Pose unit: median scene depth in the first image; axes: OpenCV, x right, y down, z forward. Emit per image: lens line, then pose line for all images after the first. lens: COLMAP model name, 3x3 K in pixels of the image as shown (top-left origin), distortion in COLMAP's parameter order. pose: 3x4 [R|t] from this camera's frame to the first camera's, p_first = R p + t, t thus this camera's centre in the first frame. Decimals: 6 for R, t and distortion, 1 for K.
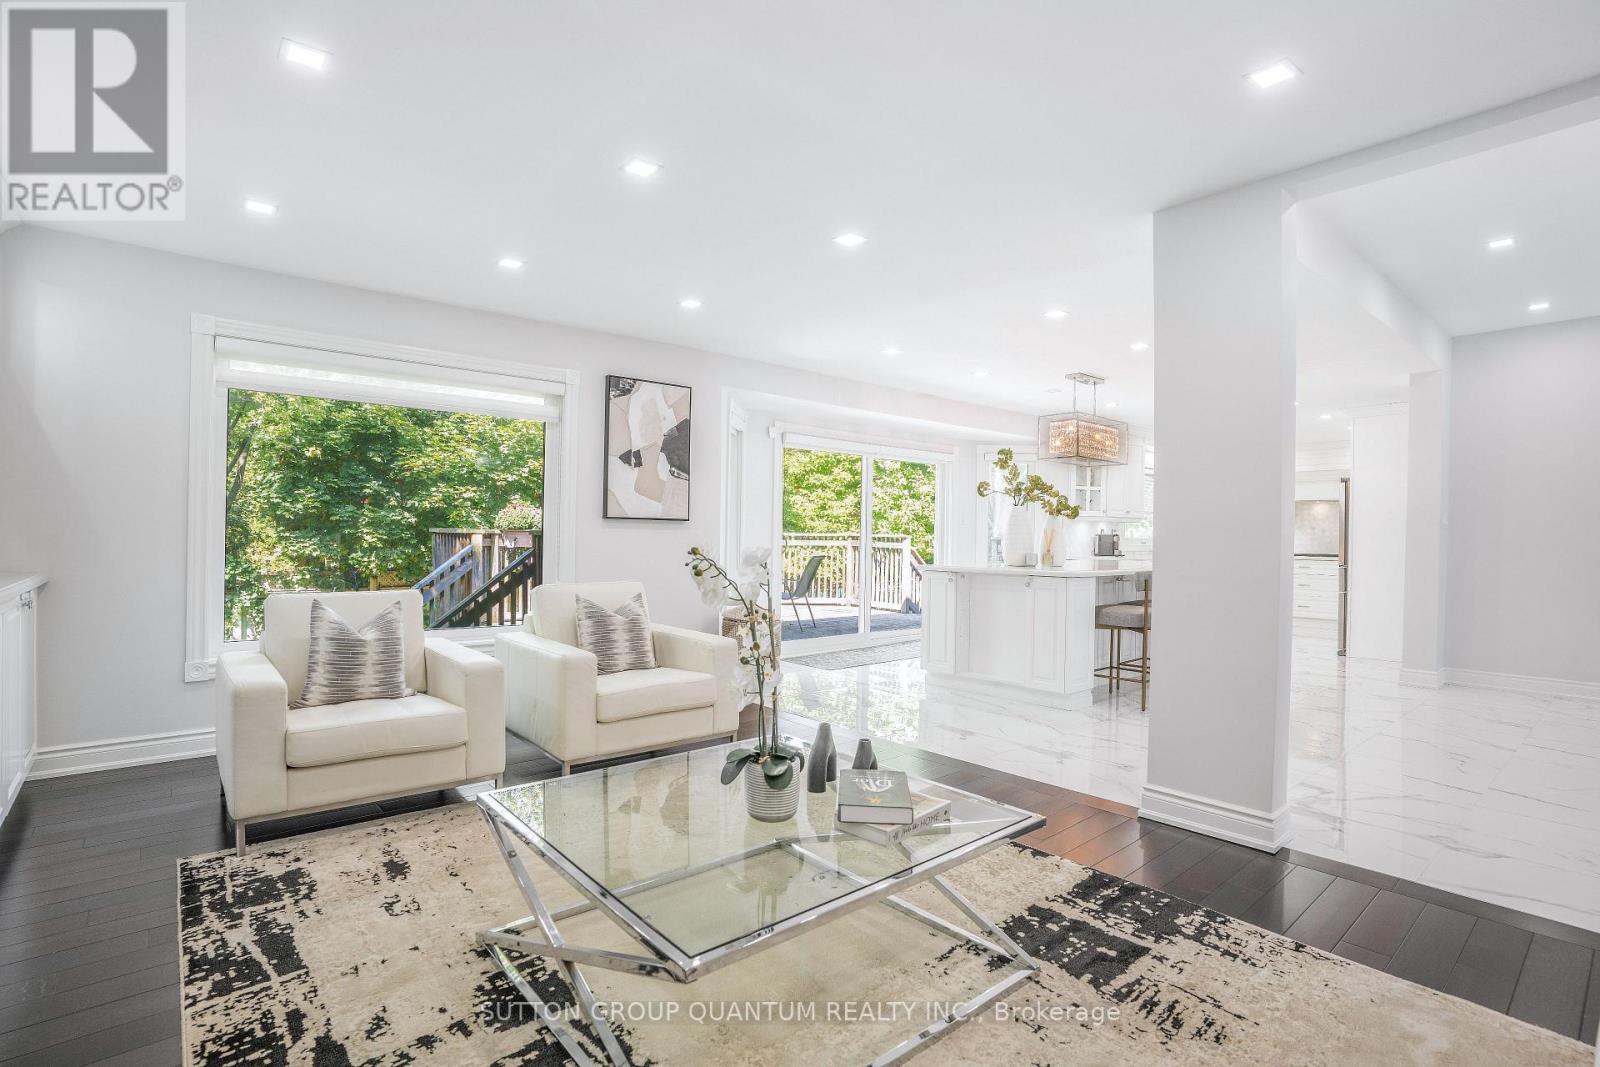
lens RADIAL K [[832.1, 0, 800.0], [0, 832.1, 533.5], [0, 0, 1]] dist [-0.041499, 0.001998]
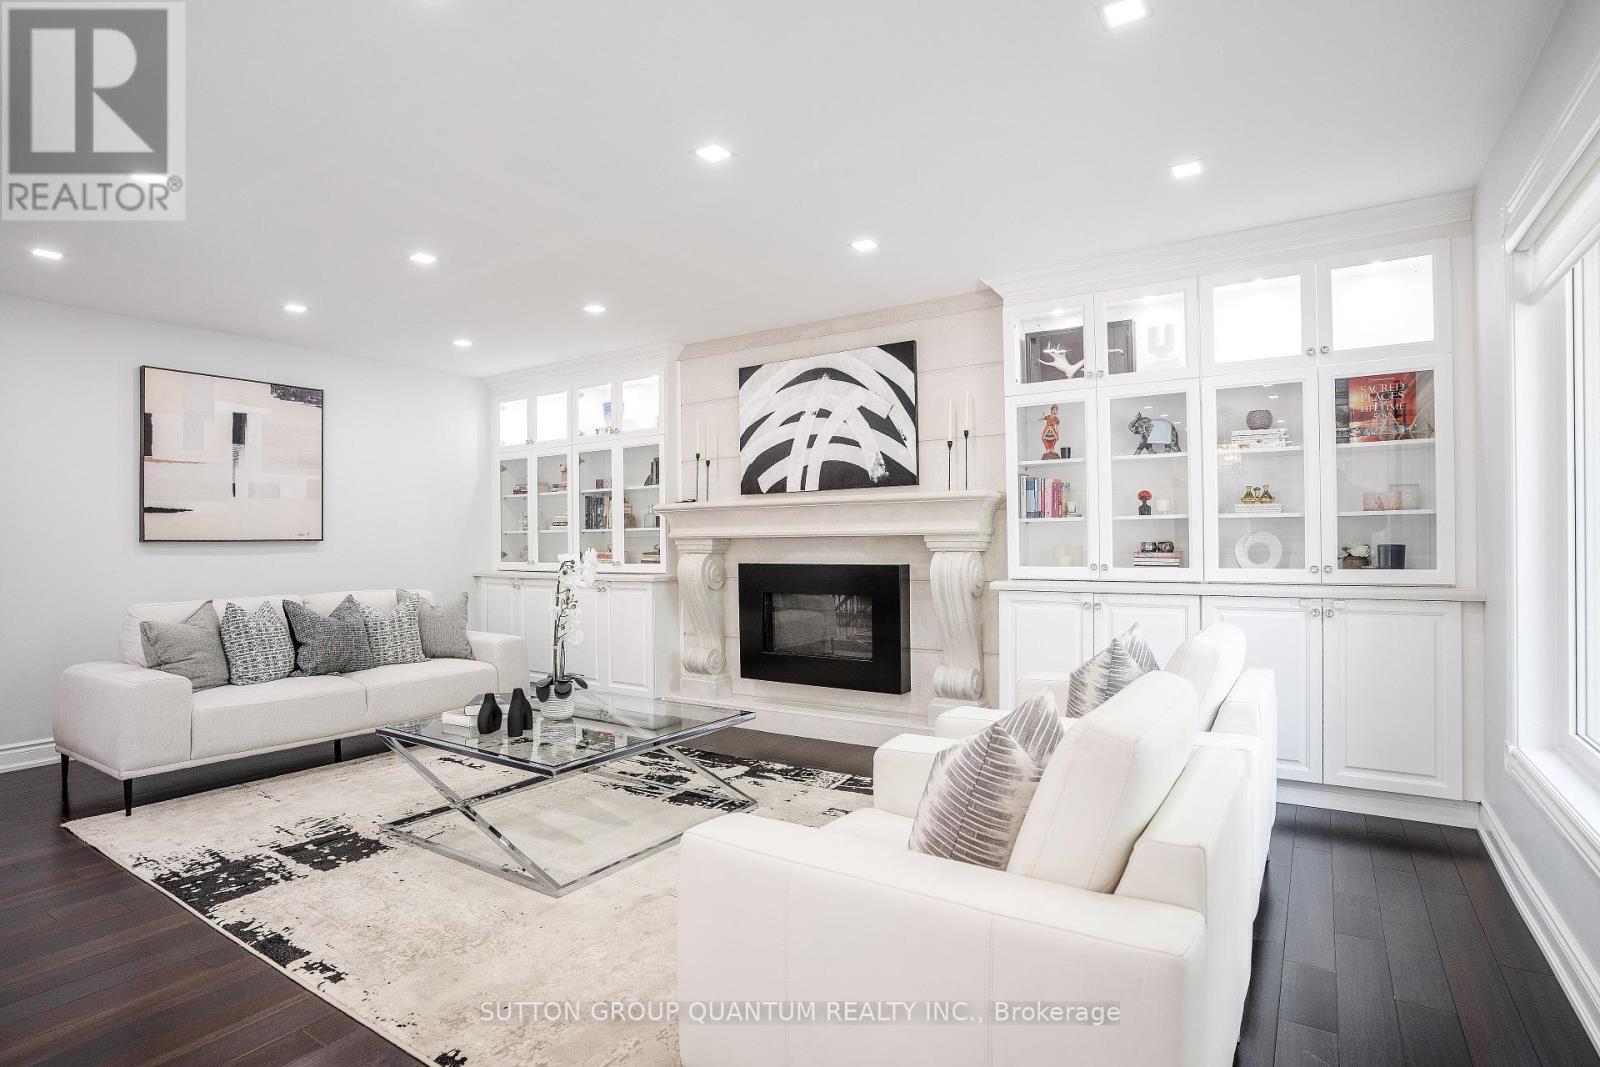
lens RADIAL K [[832.1, 0, 800.0], [0, 832.1, 533.5], [0, 0, 1]] dist [-0.041499, 0.001998]
pose [[-0.962710, -0.003198, -0.270518, -0.048844], [0.000192, 0.999922, -0.012504, -0.001936], [0.270537, -0.012090, -0.962634, 2.655454]]
